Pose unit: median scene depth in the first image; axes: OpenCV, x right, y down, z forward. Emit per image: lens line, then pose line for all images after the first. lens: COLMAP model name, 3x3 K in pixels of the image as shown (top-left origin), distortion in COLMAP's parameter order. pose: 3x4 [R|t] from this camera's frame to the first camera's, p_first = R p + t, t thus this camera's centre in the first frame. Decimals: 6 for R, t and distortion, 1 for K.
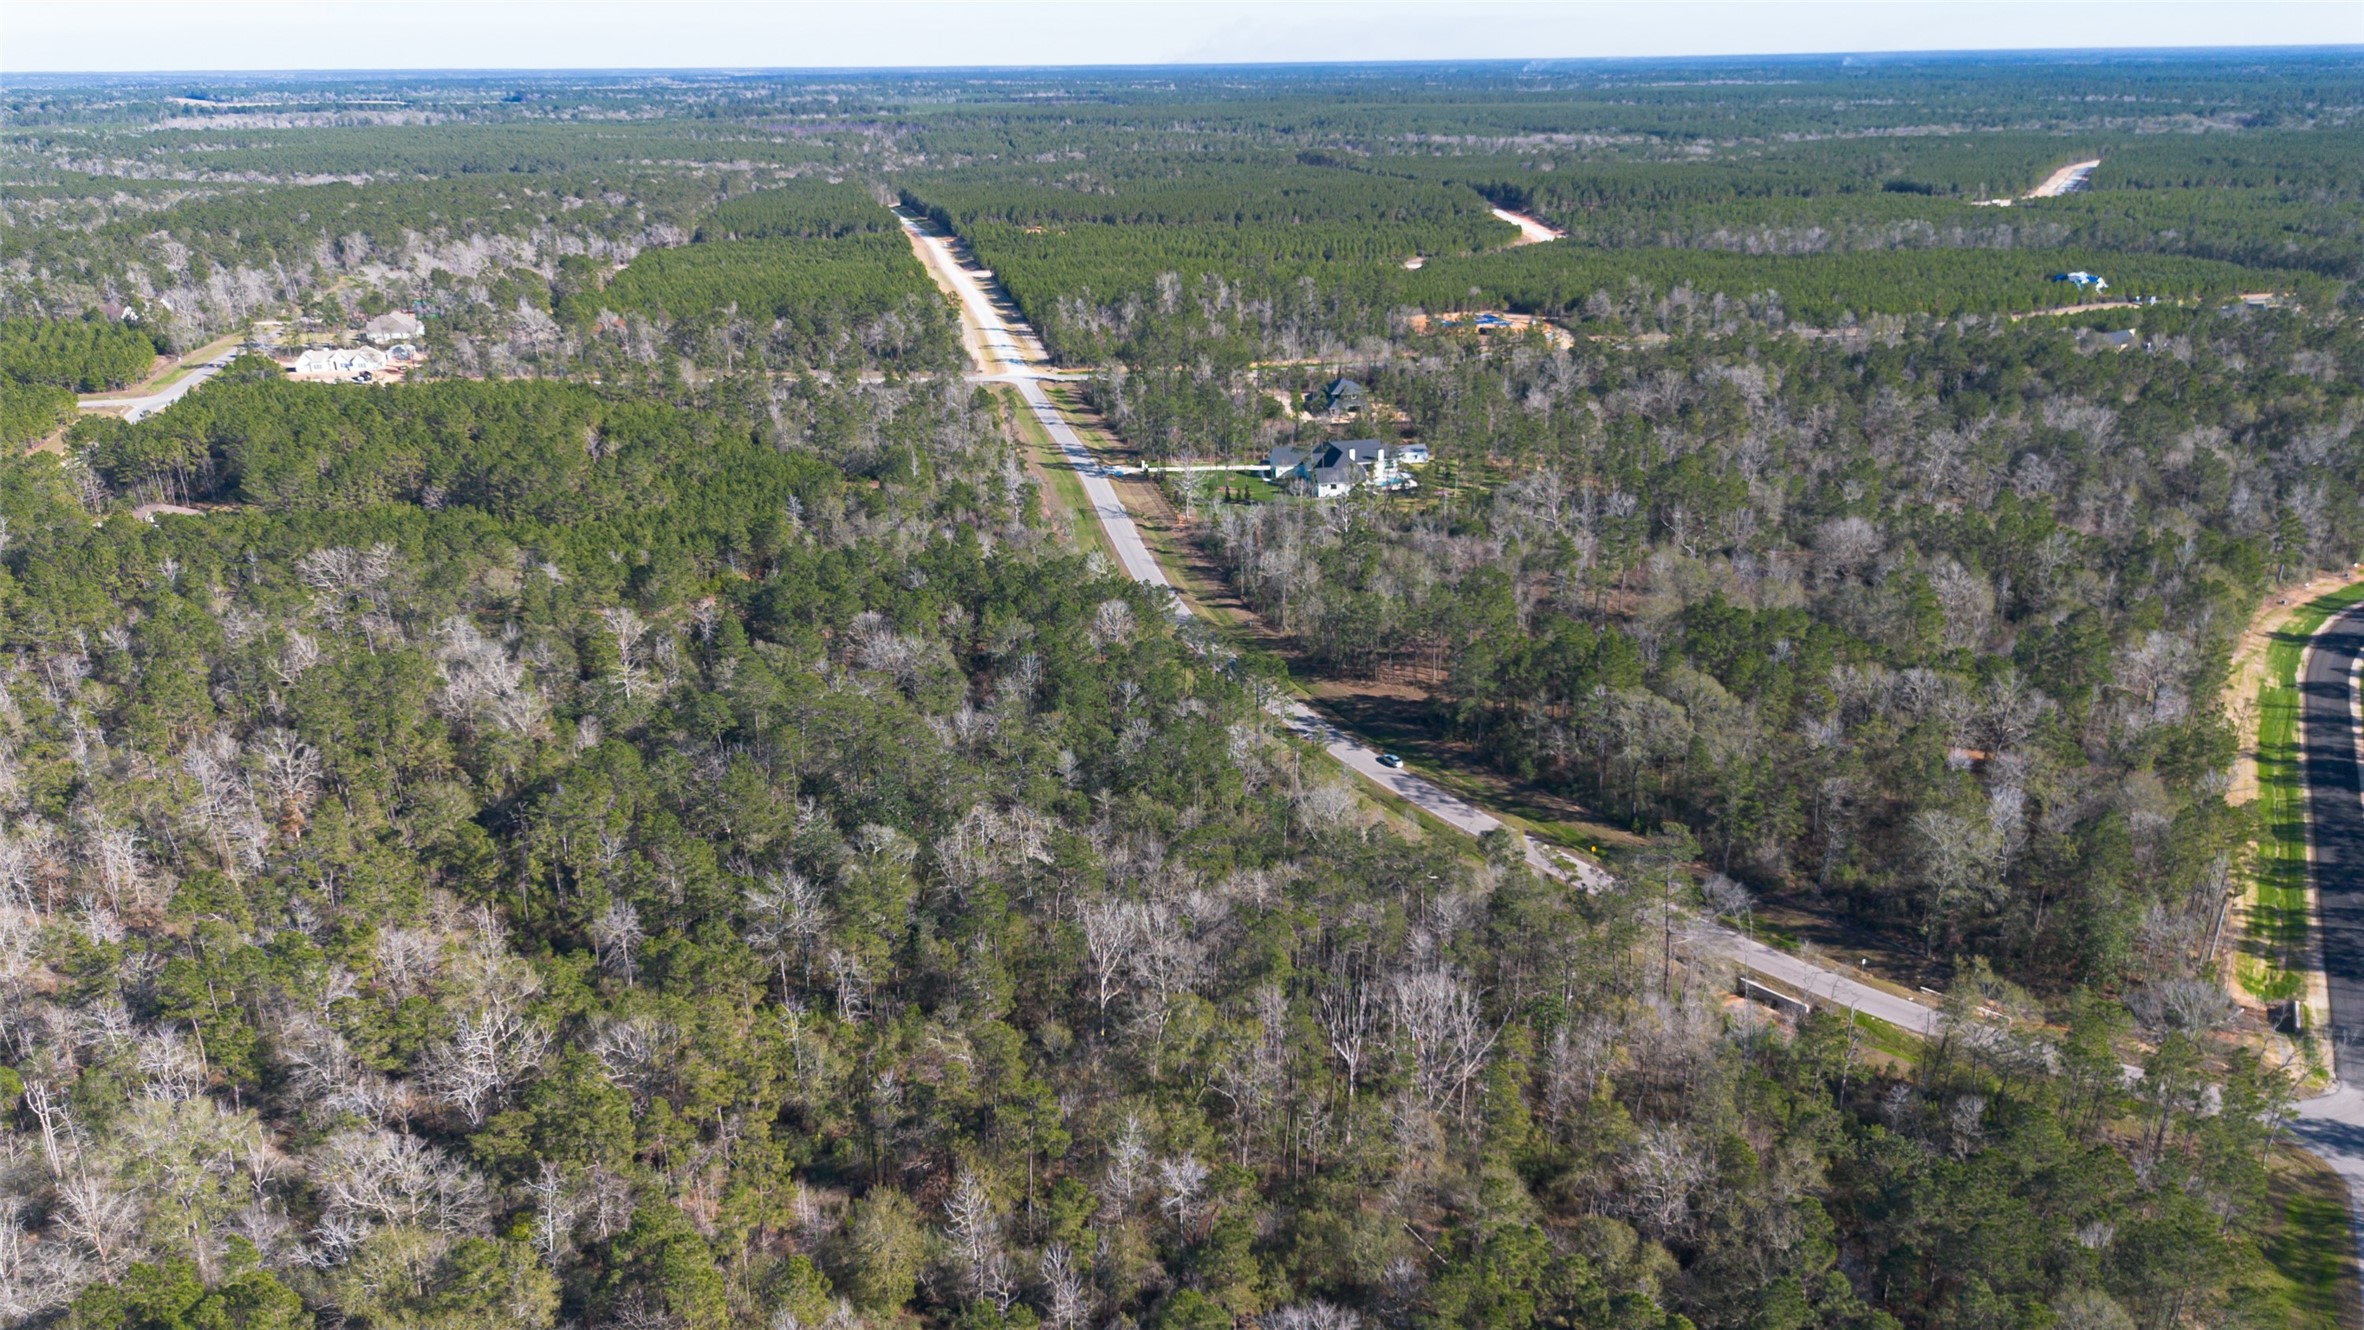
lens RADIAL K [[1673.3, 0, 1182.0], [0, 1673.3, 665.0], [0, 0, 1]] dist [0.059269, -0.052441]
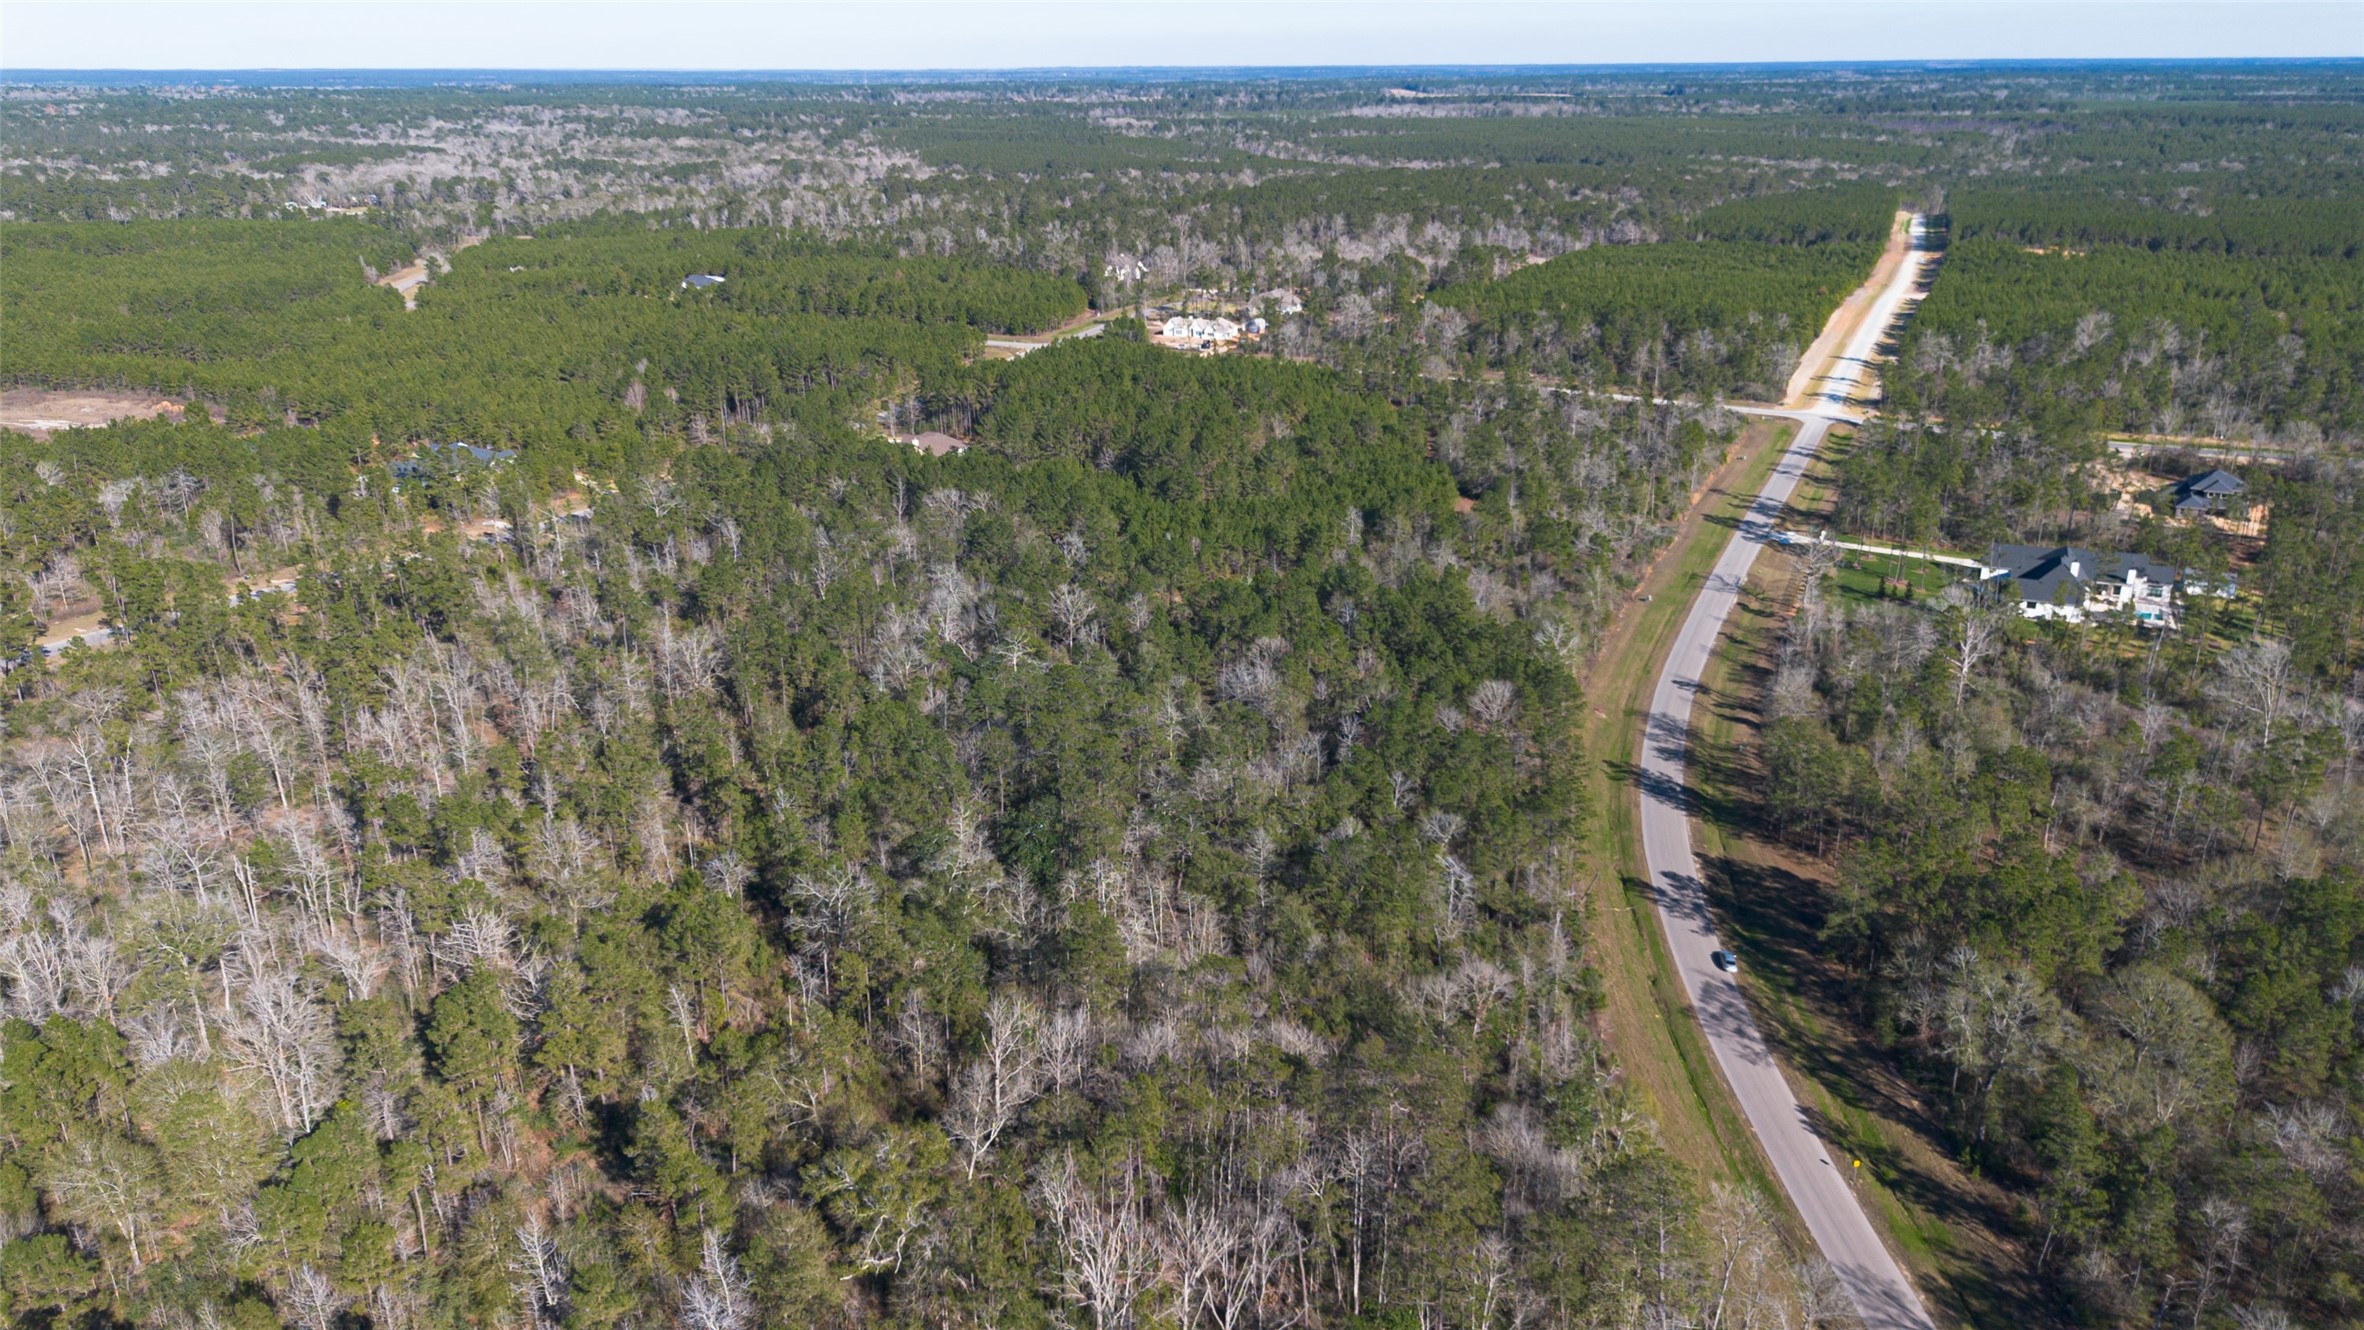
lens RADIAL K [[1673.3, 0, 1182.0], [0, 1673.3, 665.0], [0, 0, 1]] dist [0.059269, -0.052441]
pose [[0.802656, 0.209682, -0.558369, 0.140660], [-0.207772, 0.975827, 0.067775, -0.032926], [0.559083, 0.061613, 0.826819, 0.087100]]
